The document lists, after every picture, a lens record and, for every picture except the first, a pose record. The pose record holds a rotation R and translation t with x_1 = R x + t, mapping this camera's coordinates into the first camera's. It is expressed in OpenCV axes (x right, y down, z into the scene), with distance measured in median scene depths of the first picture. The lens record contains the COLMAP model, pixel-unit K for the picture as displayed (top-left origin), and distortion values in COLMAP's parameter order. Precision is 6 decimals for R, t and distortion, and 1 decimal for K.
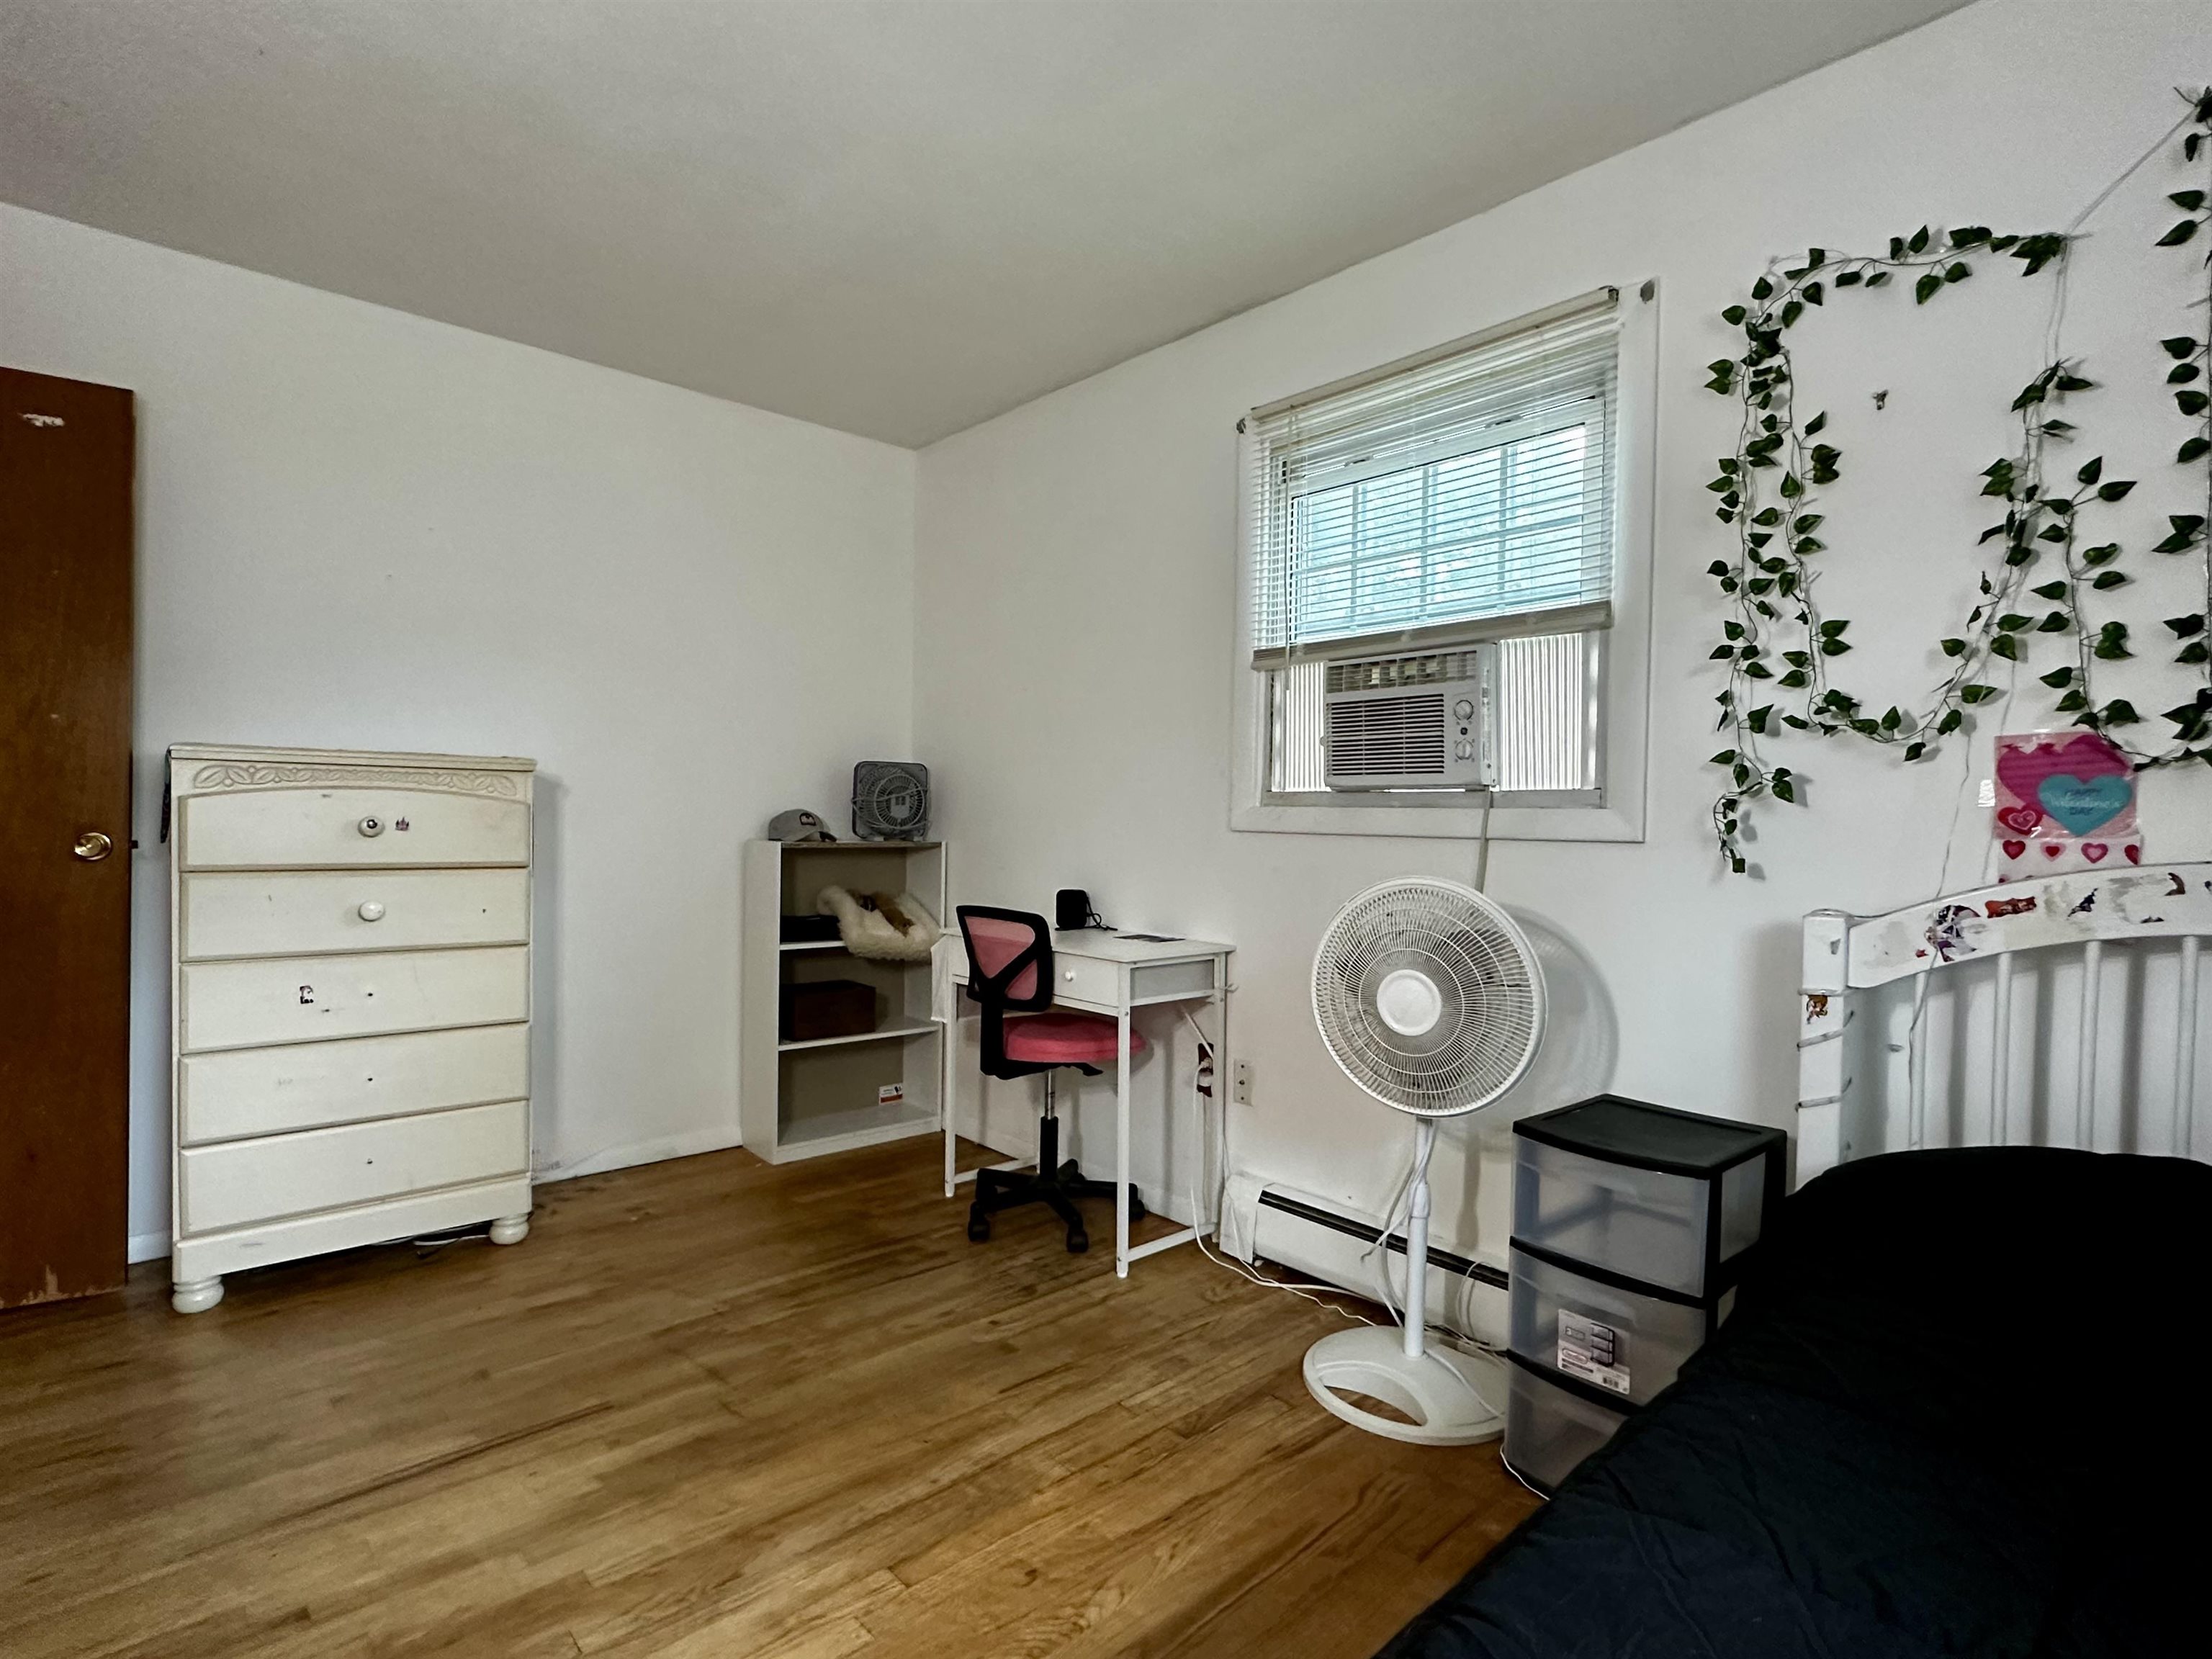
lens RADIAL K [[1109.1, 0, 1108.2], [0, 1109.1, 834.8], [0, 0, 1]] dist [-0.001867, 0.000680]
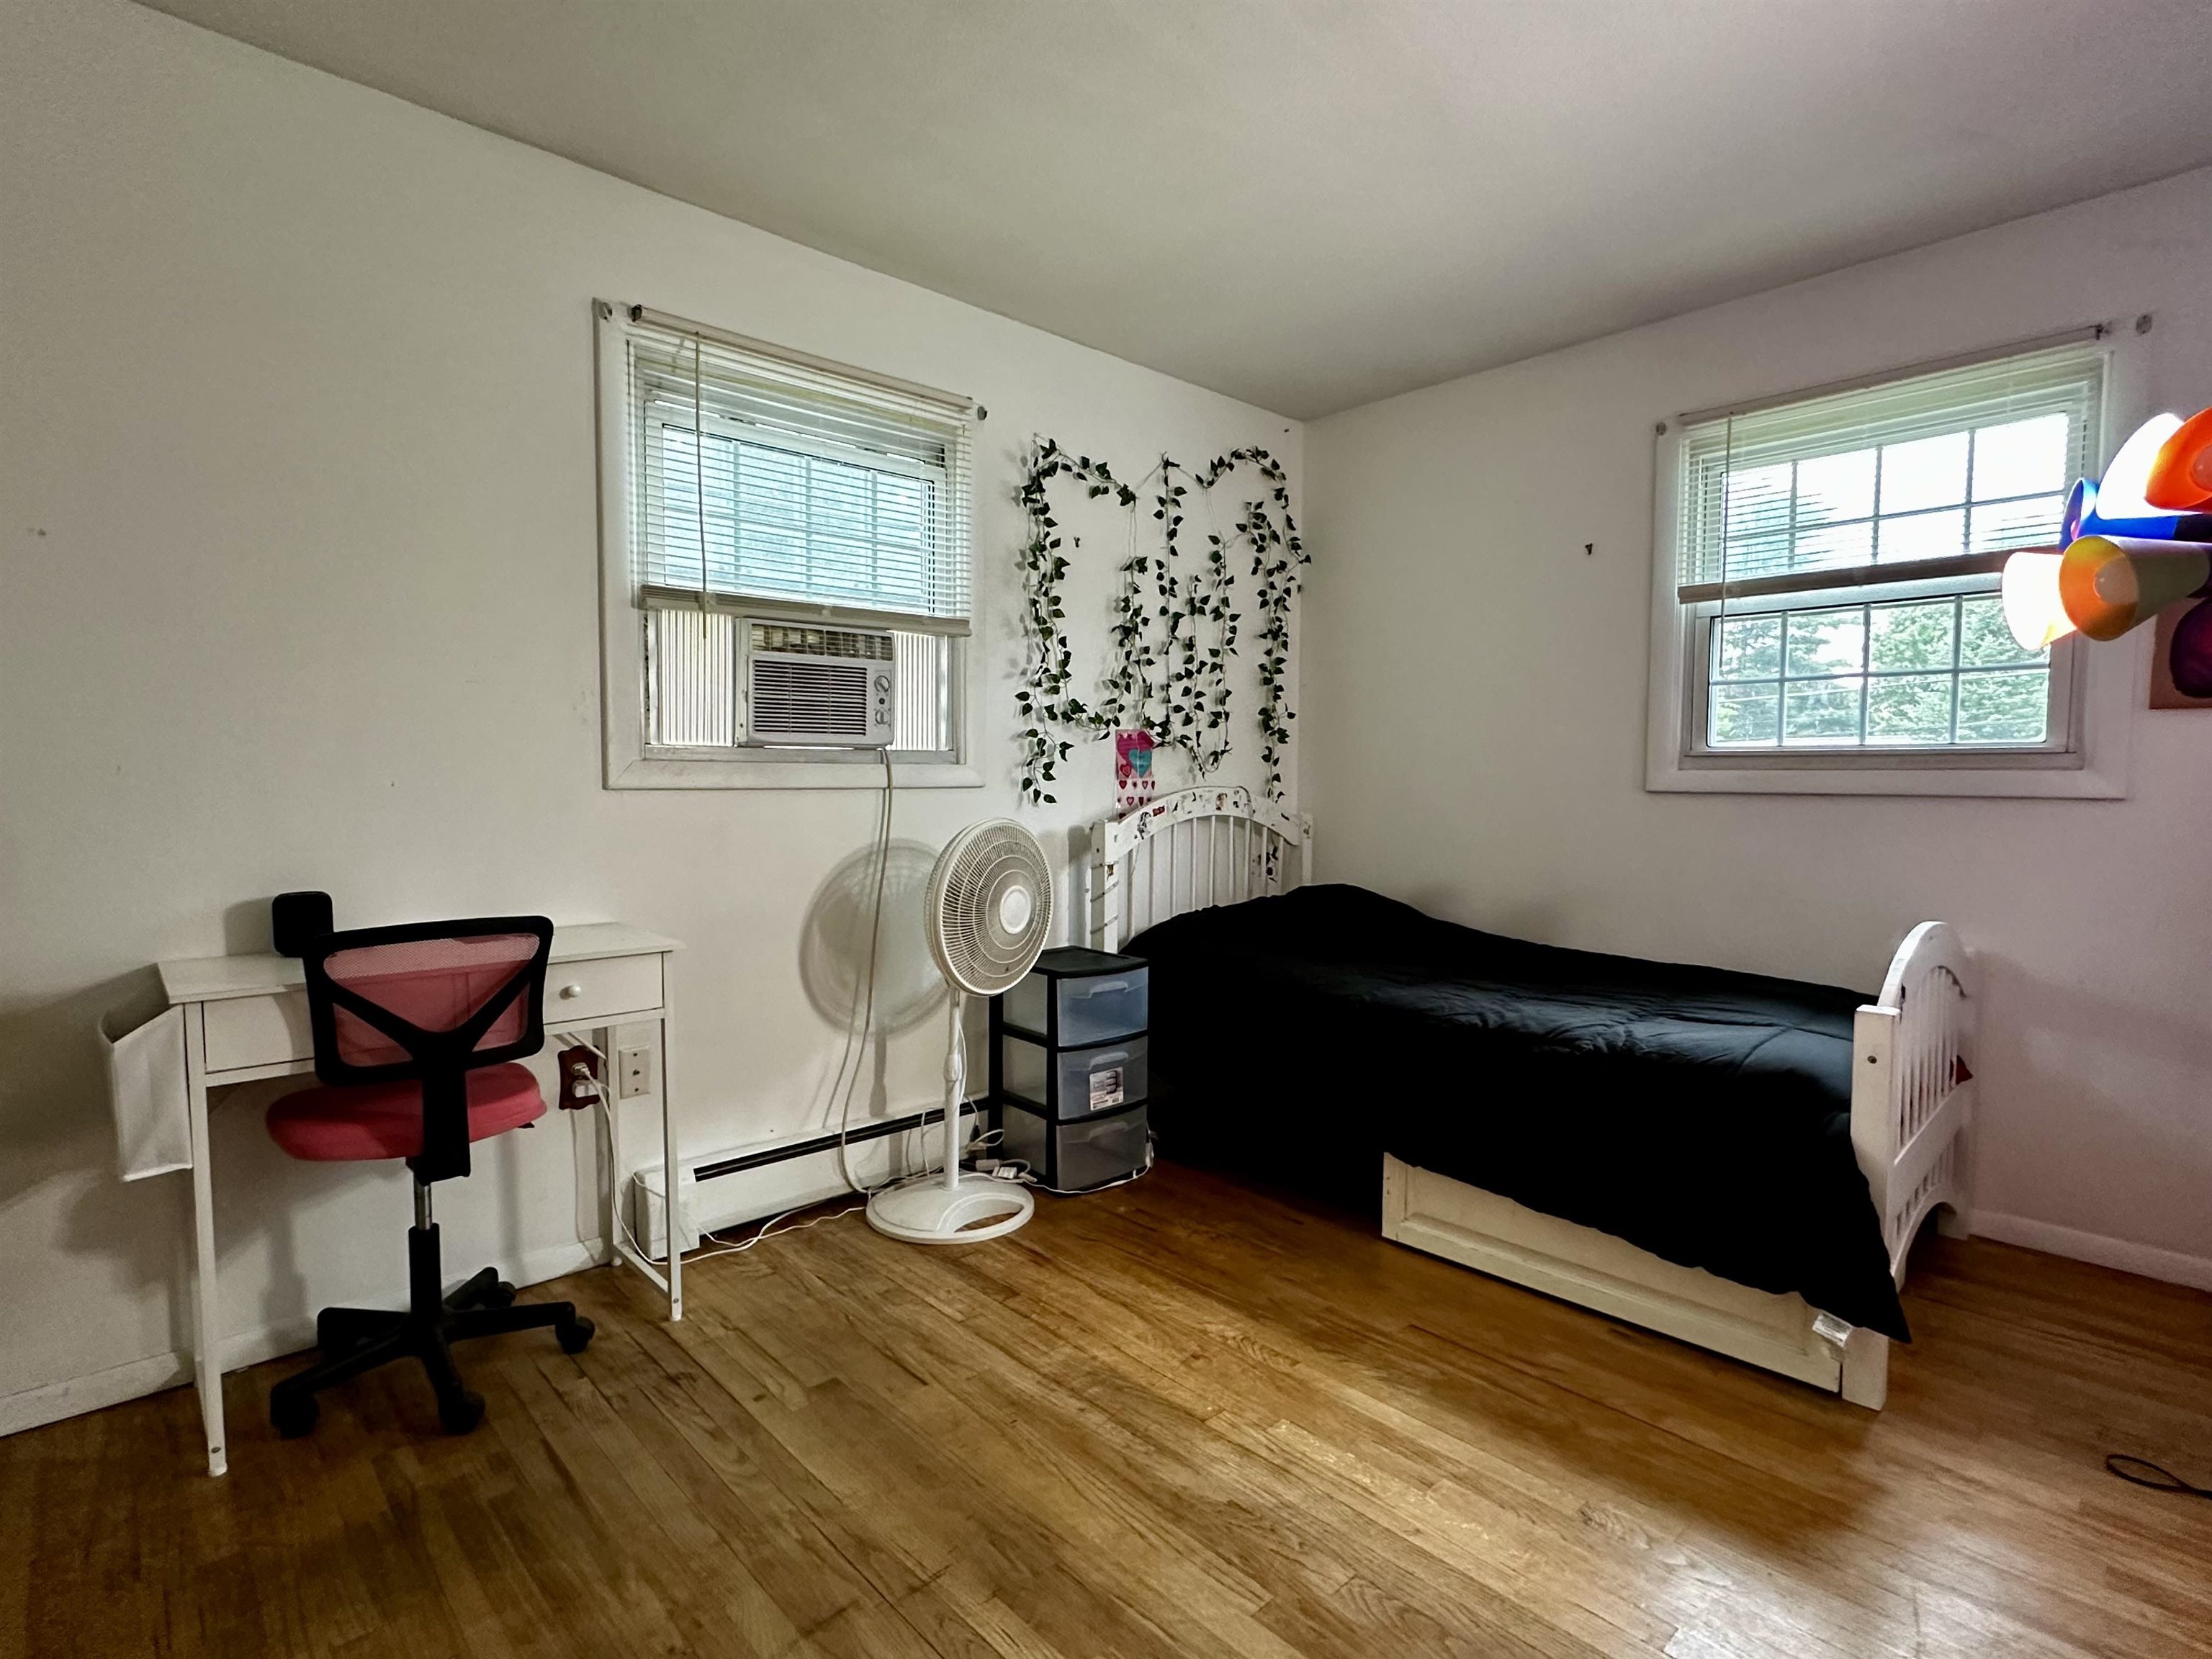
lens RADIAL K [[1109.1, 0, 1105.7], [0, 1109.1, 835.3], [0, 0, 1]] dist [-0.001867, 0.000680]
pose [[-0.018528, -0.075582, 0.996967, -1.004888], [0.010090, 0.997074, 0.075777, -0.039389], [-0.999777, 0.011463, -0.017711, 0.846809]]
